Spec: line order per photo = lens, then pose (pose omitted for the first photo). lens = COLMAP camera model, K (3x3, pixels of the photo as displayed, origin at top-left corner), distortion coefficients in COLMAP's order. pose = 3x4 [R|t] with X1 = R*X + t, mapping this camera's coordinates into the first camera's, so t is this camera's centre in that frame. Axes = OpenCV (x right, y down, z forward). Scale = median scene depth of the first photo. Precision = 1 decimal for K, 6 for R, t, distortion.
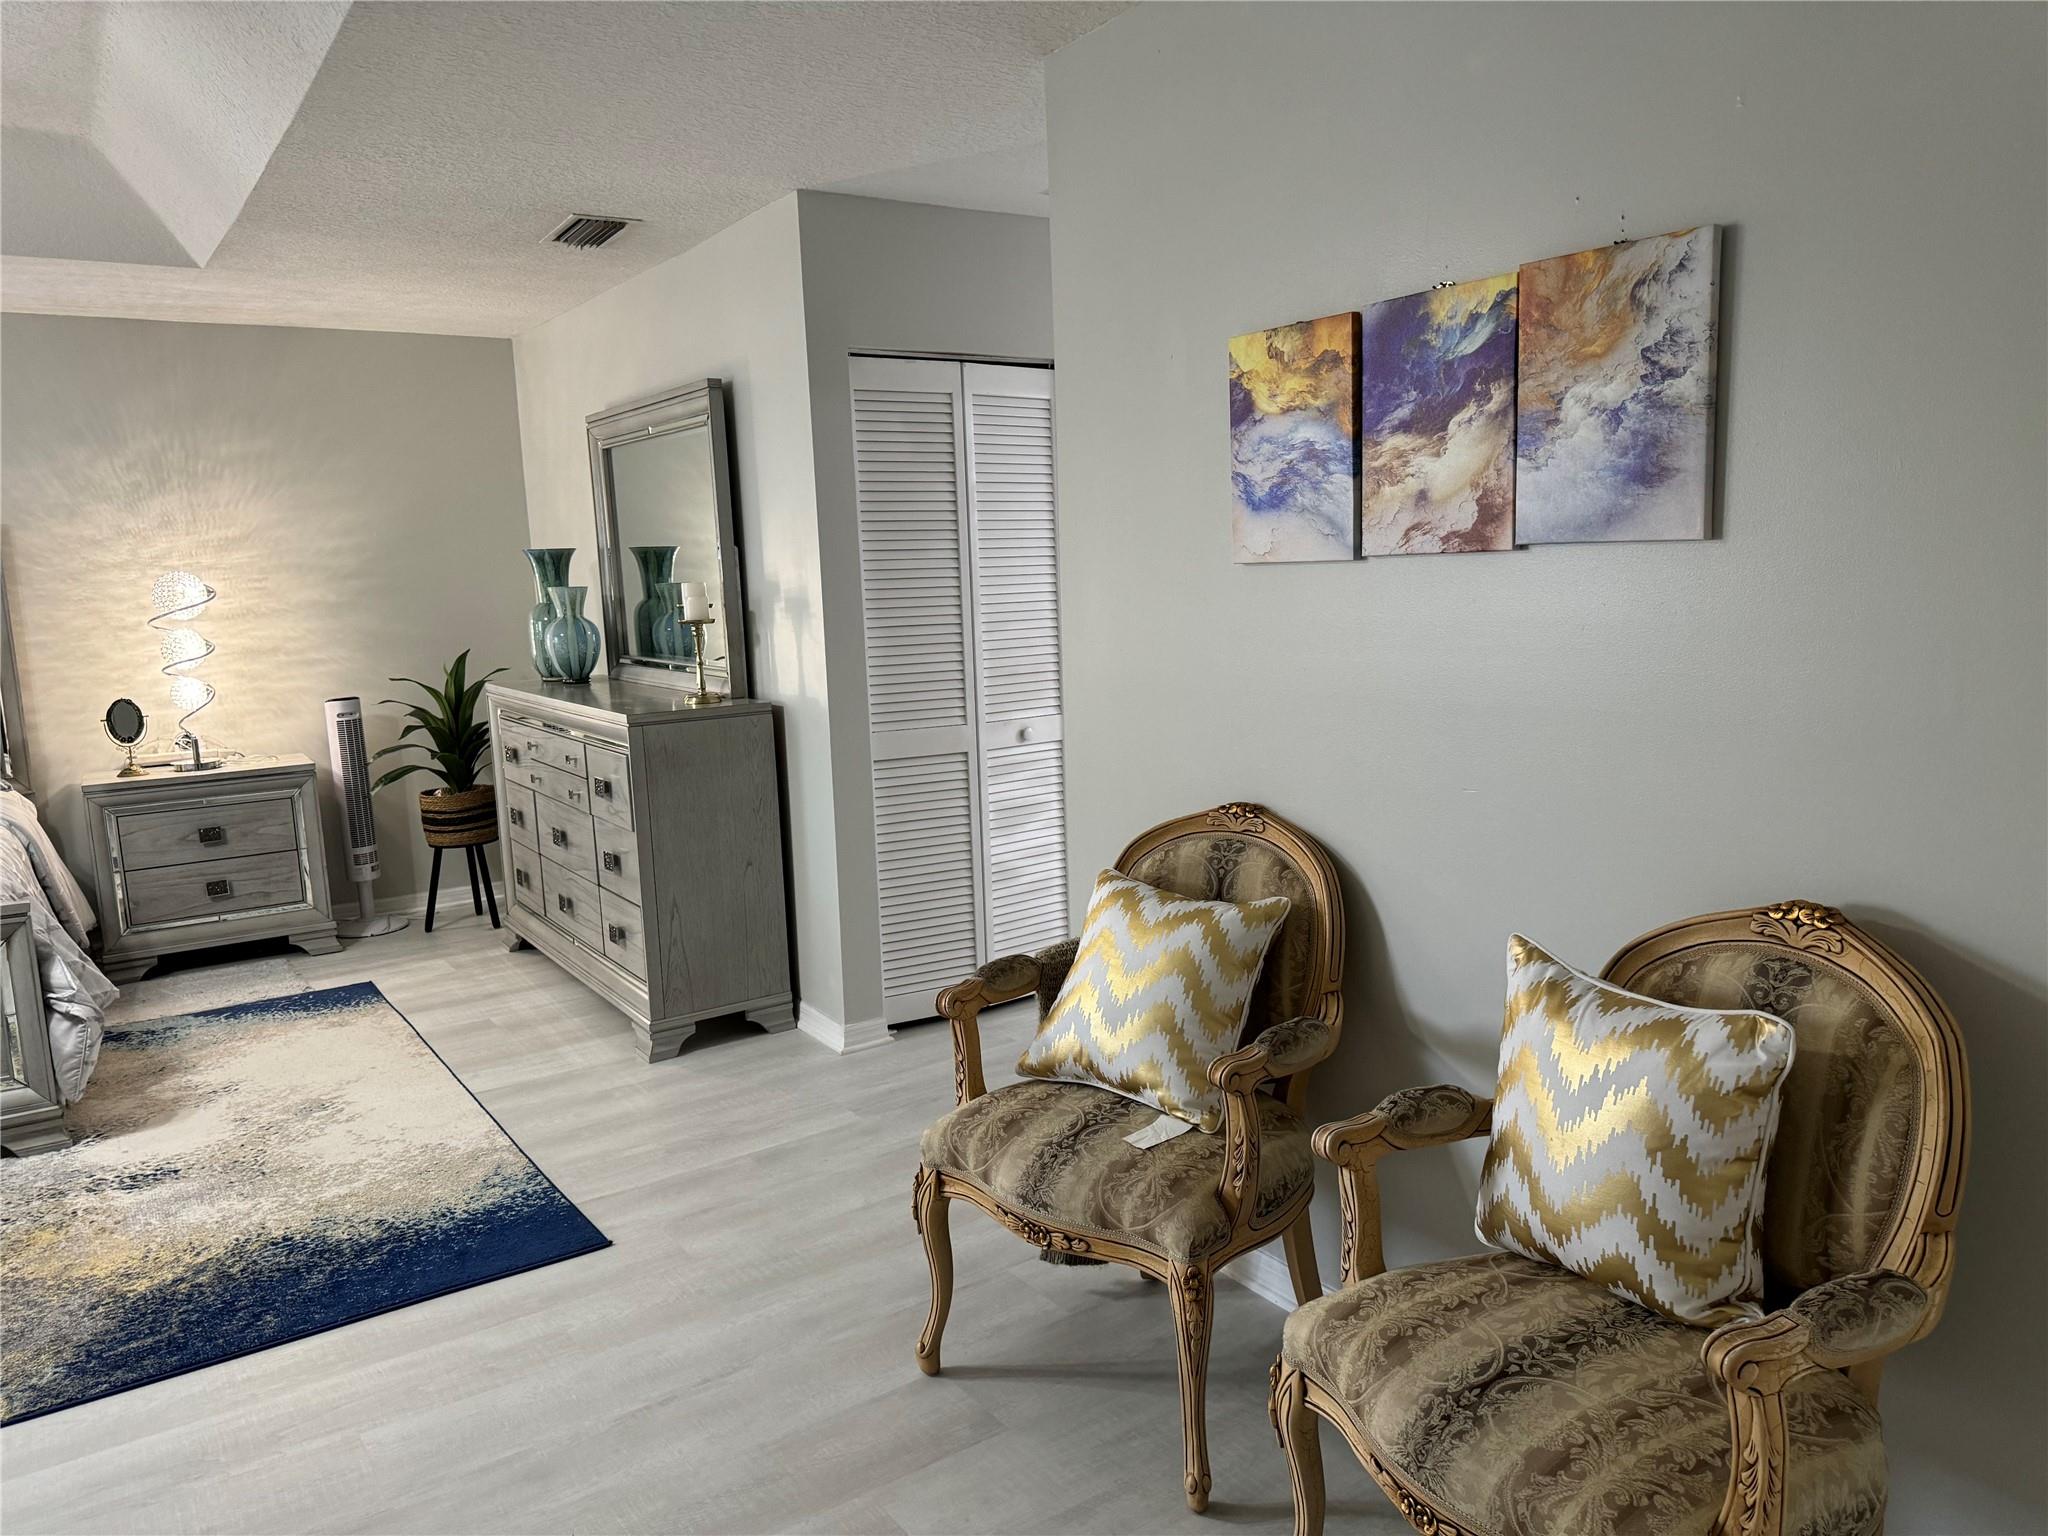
lens RADIAL K [[1443.2, 0, 1024.0], [0, 1443.2, 768.0], [0, 0, 1]] dist [-0.003972, -0.002751]
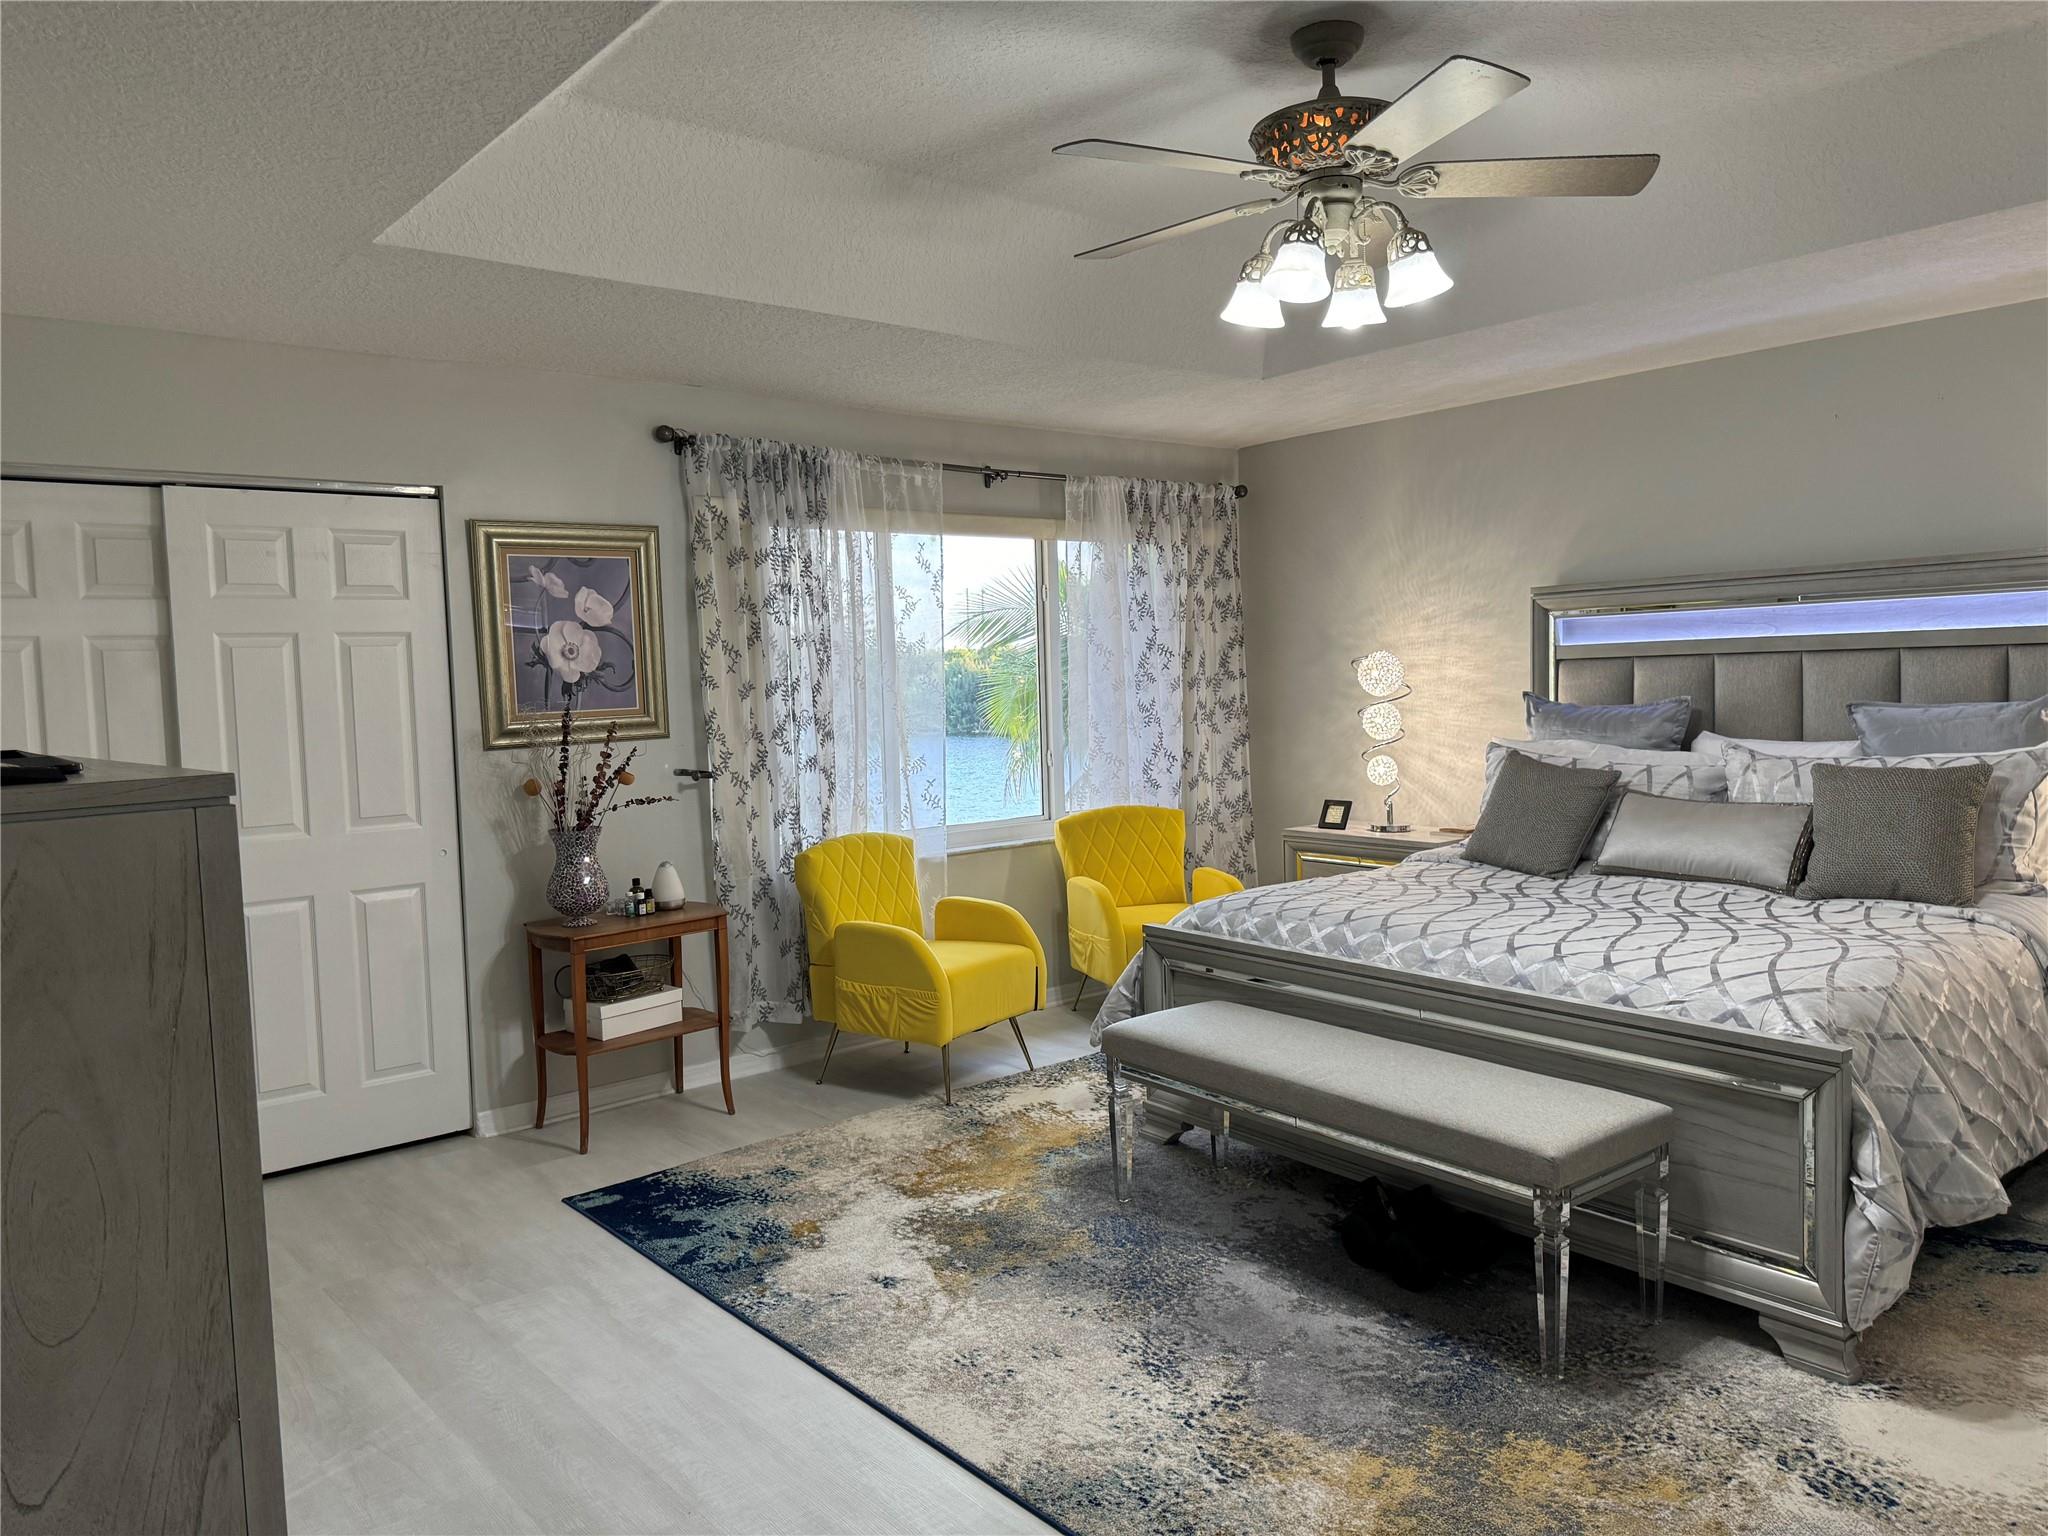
lens RADIAL K [[1443.2, 0, 1024.0], [0, 1443.2, 768.0], [0, 0, 1]] dist [-0.003972, -0.002751]
pose [[0.080231, 0.097116, -0.992034, 0.012448], [-0.110617, 0.989962, 0.087968, -0.072472], [0.990619, 0.102678, 0.090168, 0.484907]]
